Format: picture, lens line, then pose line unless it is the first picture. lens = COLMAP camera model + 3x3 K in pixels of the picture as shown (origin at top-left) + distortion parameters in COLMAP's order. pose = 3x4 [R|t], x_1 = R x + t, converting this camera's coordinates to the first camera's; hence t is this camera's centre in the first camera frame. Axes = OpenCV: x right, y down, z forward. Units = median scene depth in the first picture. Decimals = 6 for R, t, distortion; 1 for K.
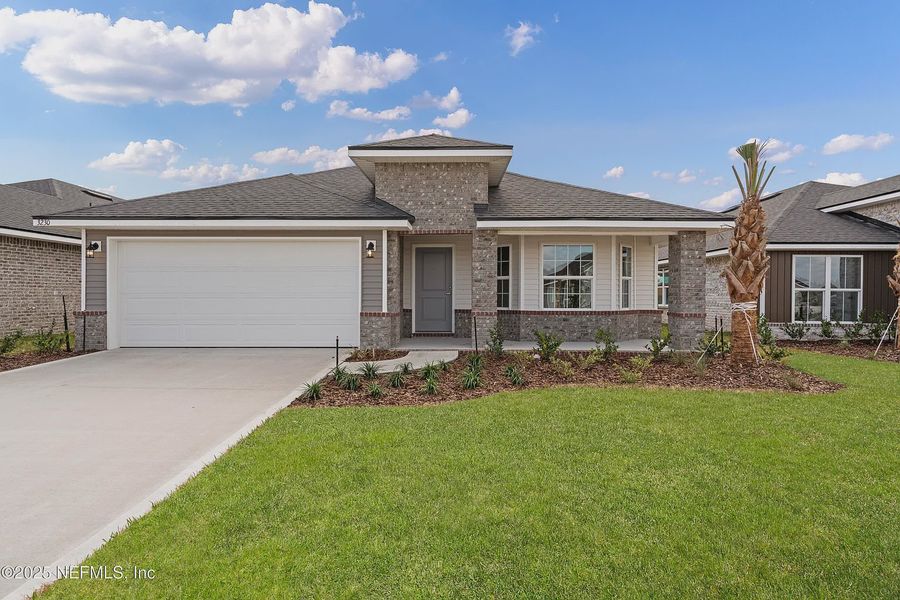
lens RADIAL K [[429.0, 0, 447.2], [0, 429.0, 305.9], [0, 0, 1]] dist [-0.026665, -0.000779]
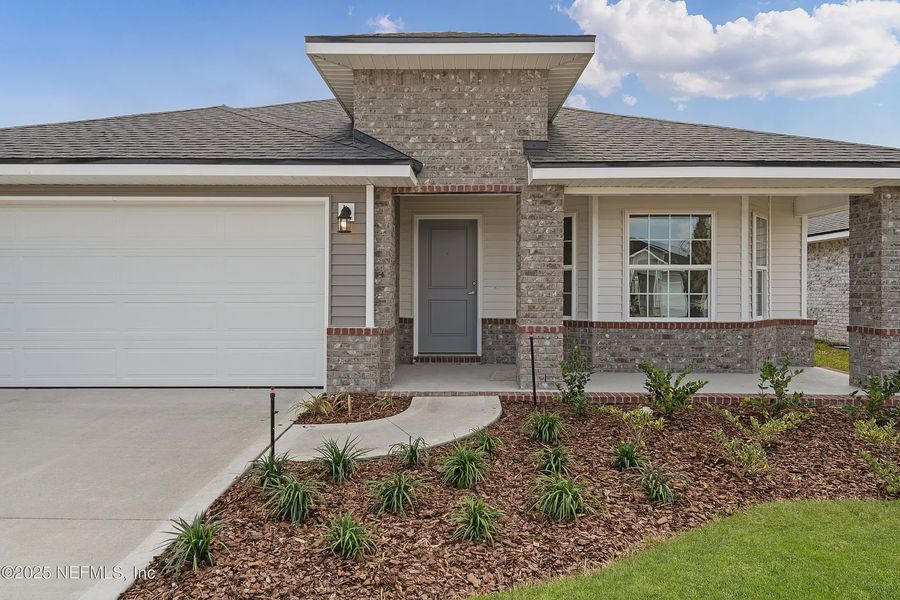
lens RADIAL K [[526.8, 0, 451.5], [0, 526.8, 293.5], [0, 0, 1]] dist [-0.000420, 0.001523]
pose [[0.999951, -0.000236, 0.009878, -0.042351], [0.000396, 0.999869, -0.016211, -0.019112], [-0.009873, 0.016214, 0.999820, 0.288094]]
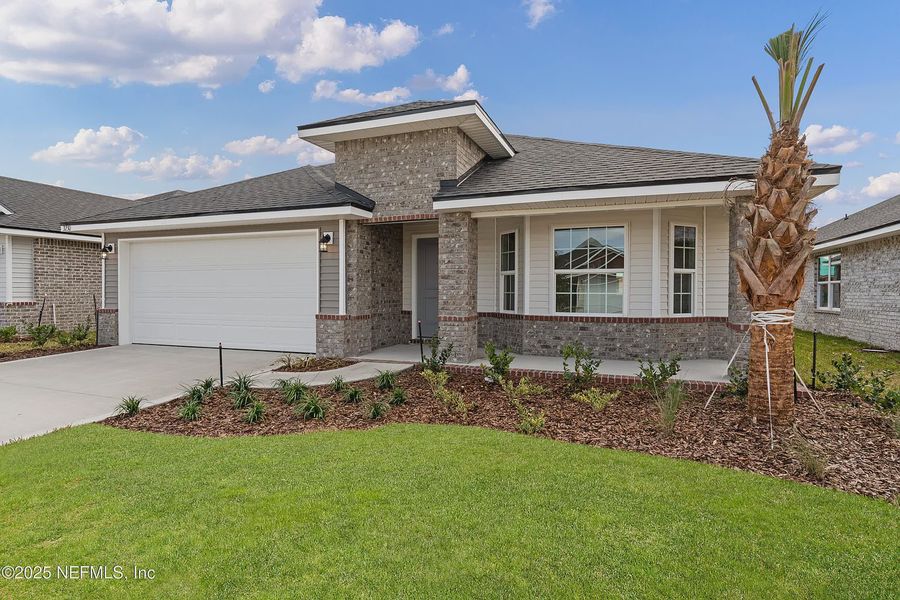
lens RADIAL K [[456.9, 0, 455.5], [0, 456.9, 305.9], [0, 0, 1]] dist [-0.026644, -0.000077]
pose [[0.944506, 0.011092, -0.328308, 0.369739], [-0.009251, 0.999932, 0.007170, -0.011753], [0.328365, -0.003735, 0.944544, 0.207614]]
